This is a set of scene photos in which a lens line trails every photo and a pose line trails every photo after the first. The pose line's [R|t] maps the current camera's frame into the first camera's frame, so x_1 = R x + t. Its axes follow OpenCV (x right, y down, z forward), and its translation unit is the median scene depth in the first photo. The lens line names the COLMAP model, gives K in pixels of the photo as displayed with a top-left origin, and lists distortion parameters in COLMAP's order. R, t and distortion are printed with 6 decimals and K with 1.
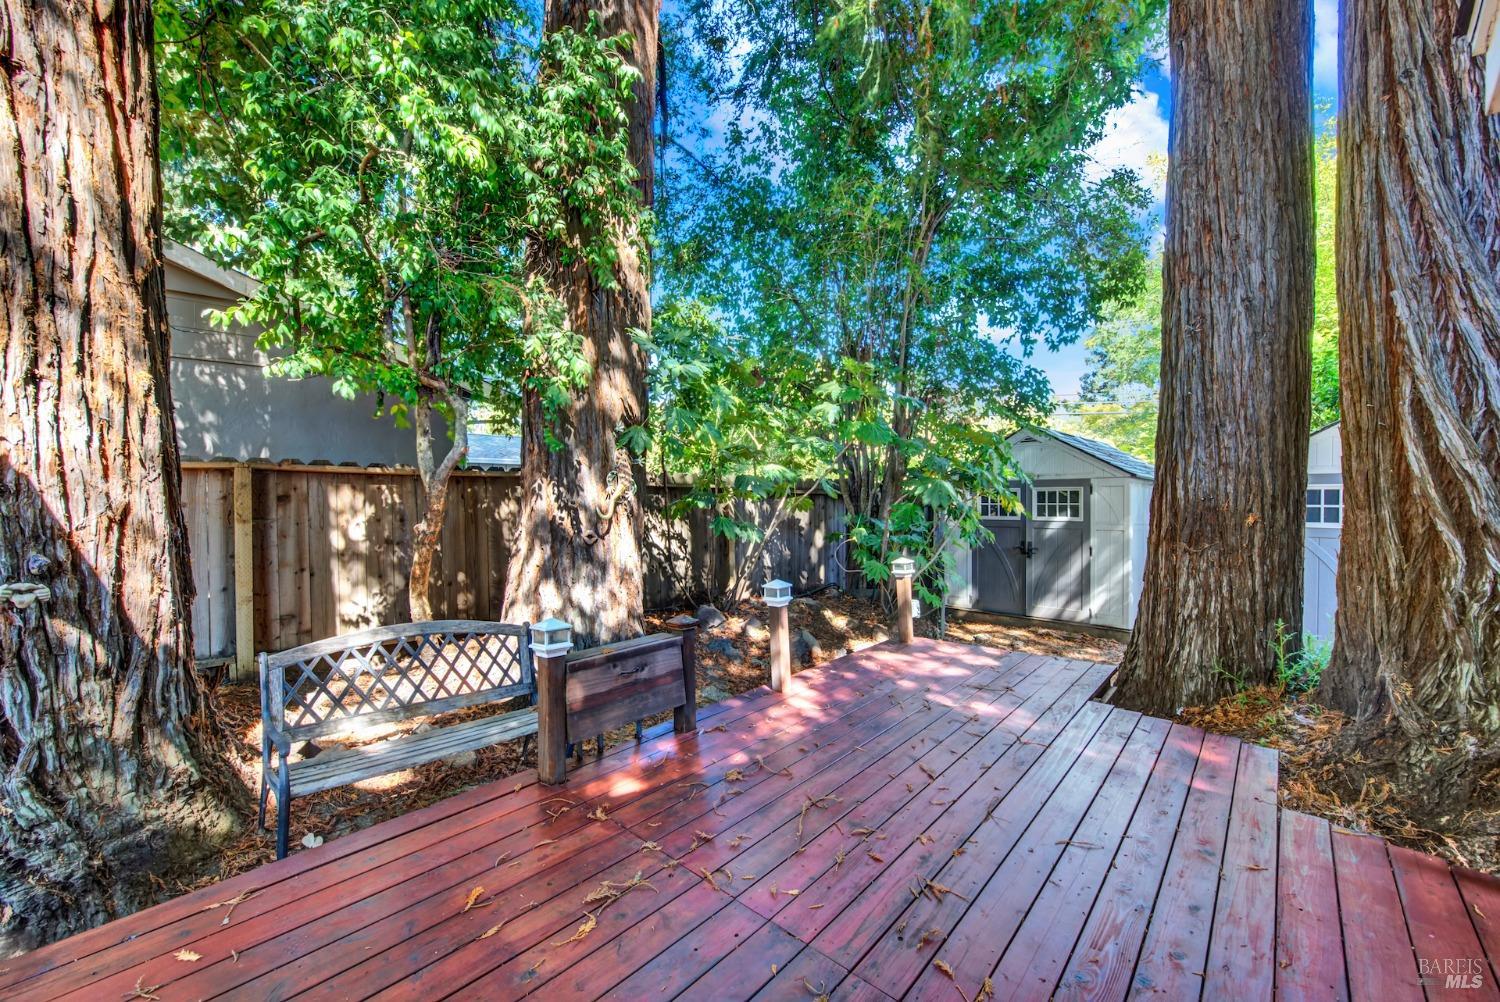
lens RADIAL K [[617.0, 0, 748.1], [0, 617.0, 500.9], [0, 0, 1]] dist [-0.000992, -0.000596]
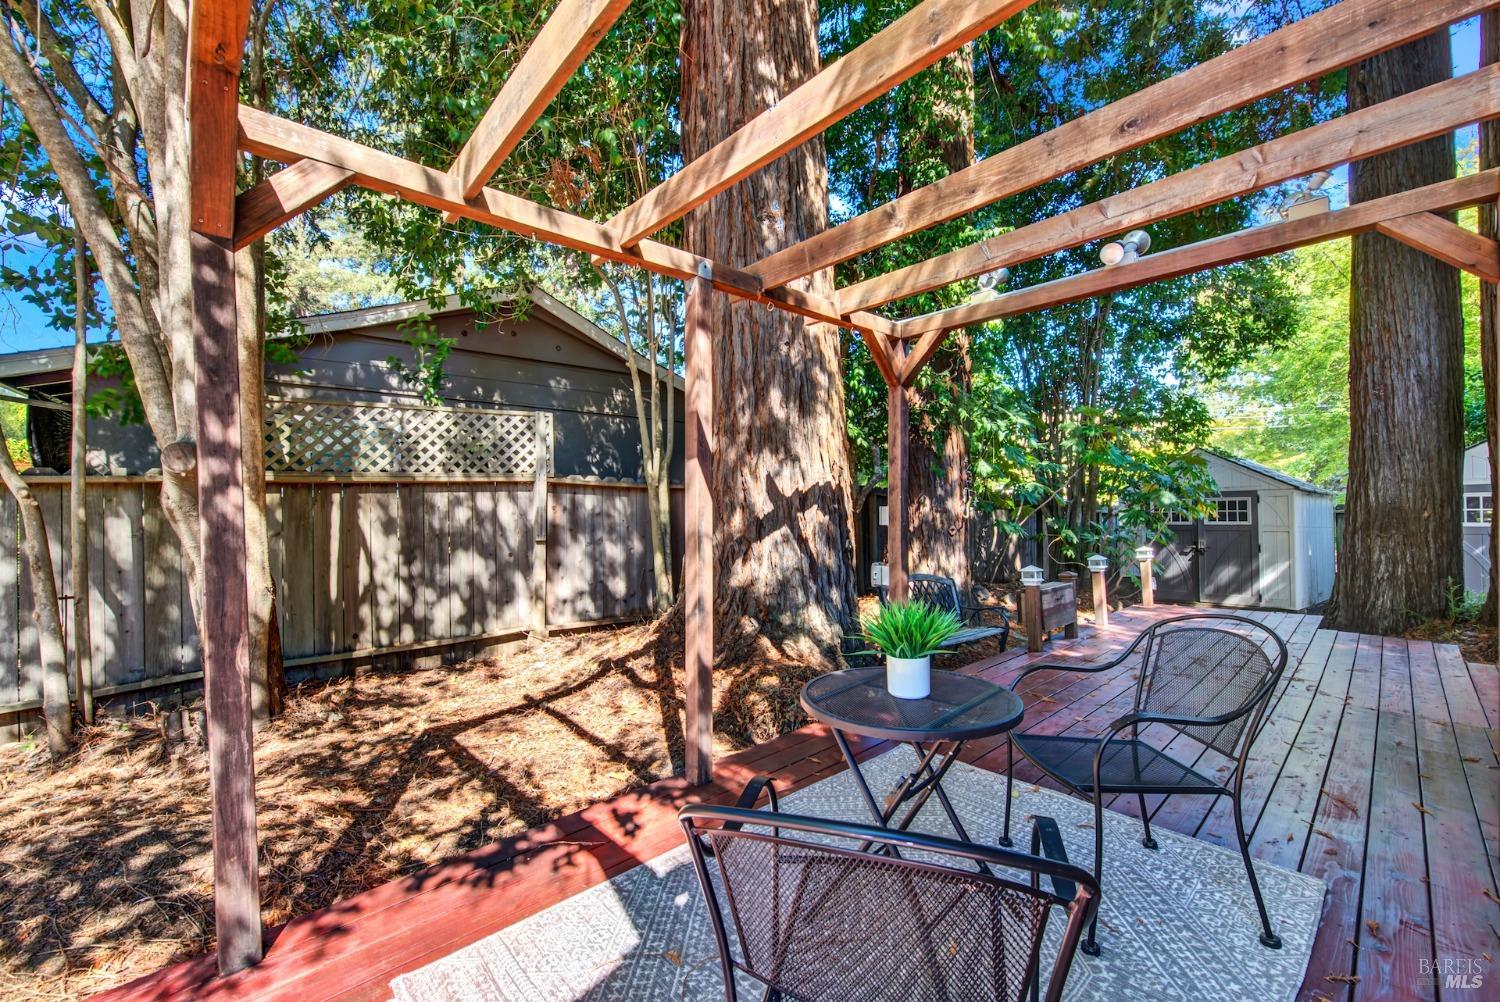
lens RADIAL K [[617.0, 0, 751.1], [0, 617.0, 500.2], [0, 0, 1]] dist [-0.000992, -0.000596]
pose [[0.995538, -0.005886, -0.094176, -0.344036], [0.003262, 0.999603, -0.027984, 0.014811], [0.094303, 0.027552, 0.995162, -0.333957]]
